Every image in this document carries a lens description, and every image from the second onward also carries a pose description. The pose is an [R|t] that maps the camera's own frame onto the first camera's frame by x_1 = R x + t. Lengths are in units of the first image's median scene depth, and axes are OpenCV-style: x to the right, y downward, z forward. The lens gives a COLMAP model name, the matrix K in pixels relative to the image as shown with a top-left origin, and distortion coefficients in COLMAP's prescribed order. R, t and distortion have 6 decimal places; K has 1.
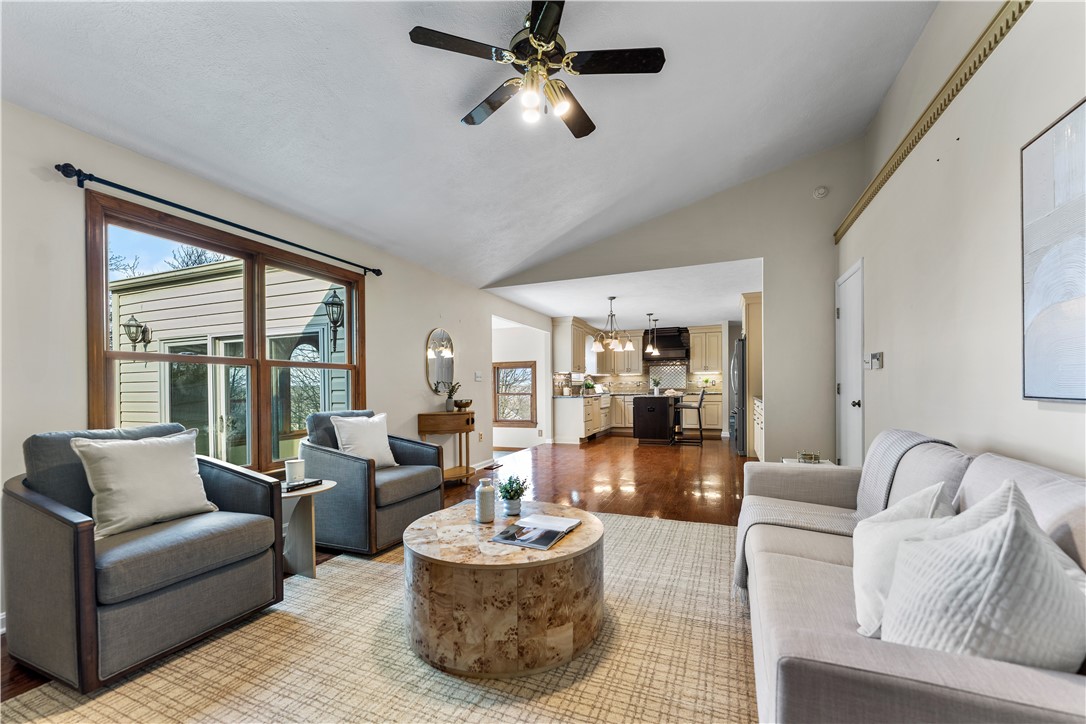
lens RADIAL K [[446.1, 0, 545.8], [0, 446.1, 387.7], [0, 0, 1]] dist [0.000566, 0.000017]
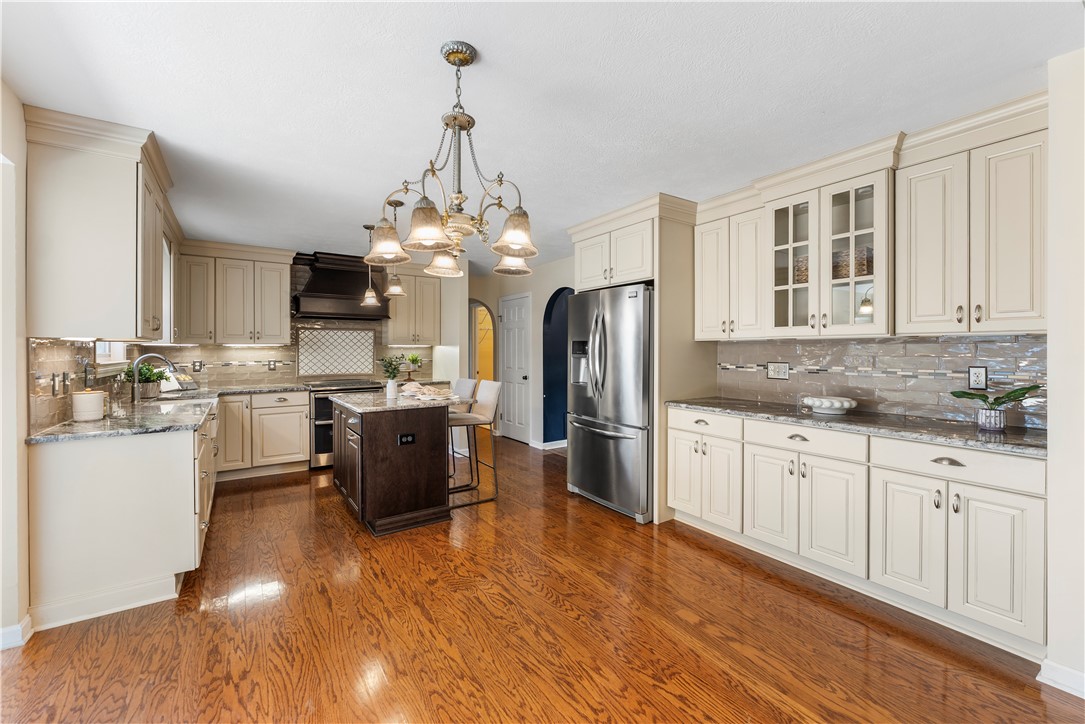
lens RADIAL K [[441.7, 0, 538.2], [0, 441.7, 353.6], [0, 0, 1]] dist [0.000524, 0.000003]
pose [[0.565273, 0.002788, 0.824899, -0.039898], [-0.000244, 0.999995, -0.003213, -0.040380], [-0.824904, 0.001615, 0.565271, 1.052667]]
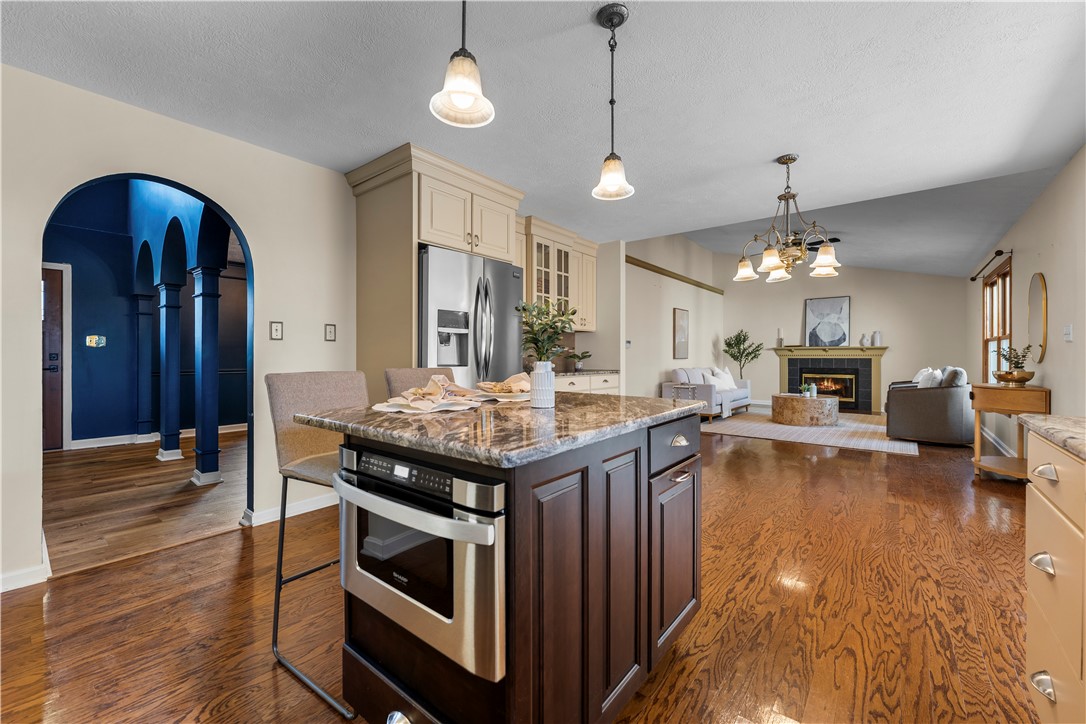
lens RADIAL K [[442.1, 0, 538.7], [0, 442.1, 353.6], [0, 0, 1]] dist [0.000524, 0.000003]
pose [[-0.953283, 0.011518, 0.301858, 0.322657], [0.010885, 0.999934, -0.003778, -0.005458], [-0.301881, -0.000316, -0.953345, 1.920838]]
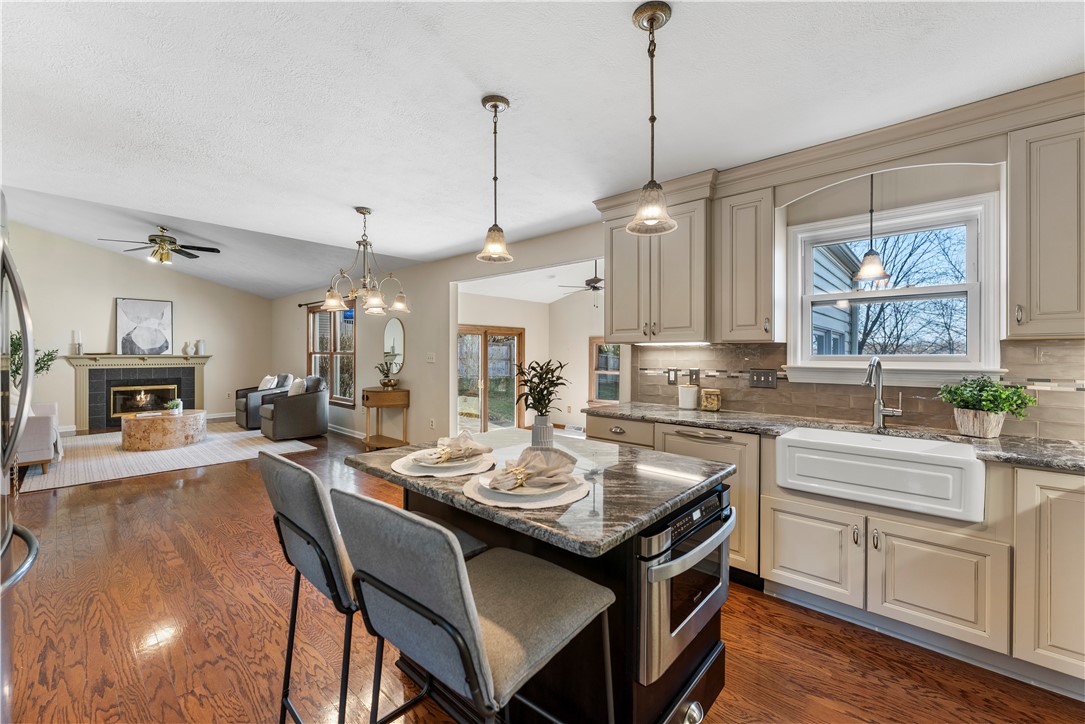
lens RADIAL K [[441.7, 0, 538.2], [0, 441.7, 353.6], [0, 0, 1]] dist [0.000524, 0.000003]
pose [[-0.357128, 0.008800, -0.934014, 0.711631], [-0.003050, 0.999939, 0.010587, -0.050990], [0.934050, 0.006629, -0.357080, 1.755694]]
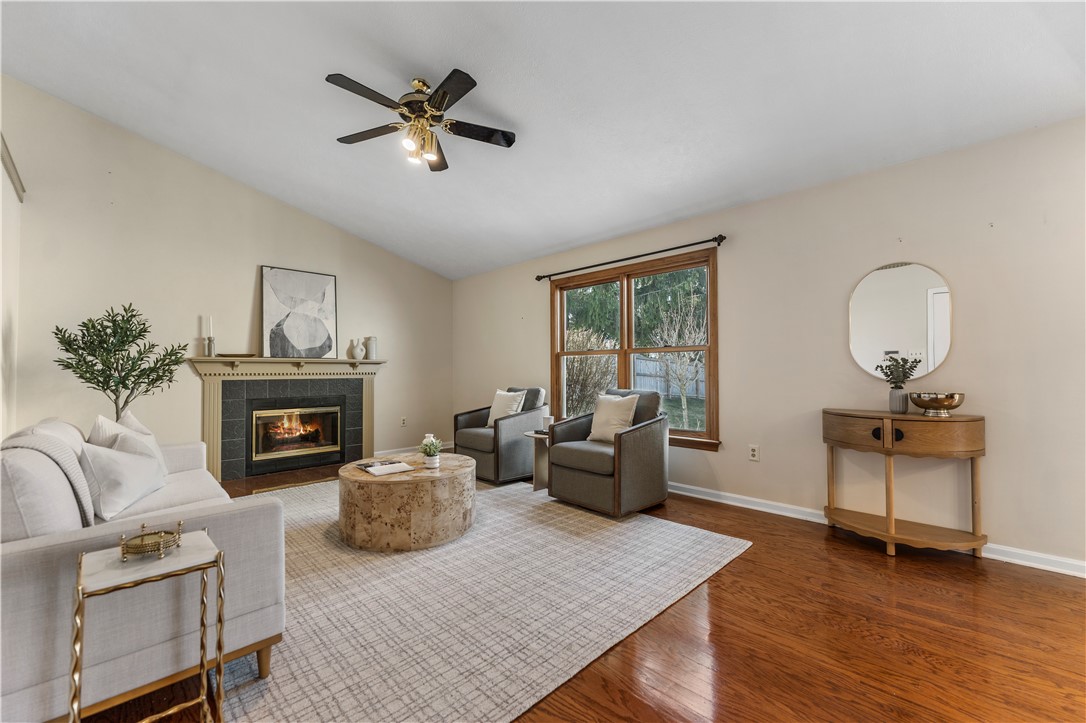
lens RADIAL K [[441.9, 0, 543.0], [0, 441.9, 361.5], [0, 0, 1]] dist [-0.000043, 0.000006]
pose [[-0.394831, -0.011964, -0.918676, 0.440662], [0.004293, 0.999880, -0.014866, -0.003562], [0.918744, -0.009813, -0.394733, 0.802179]]
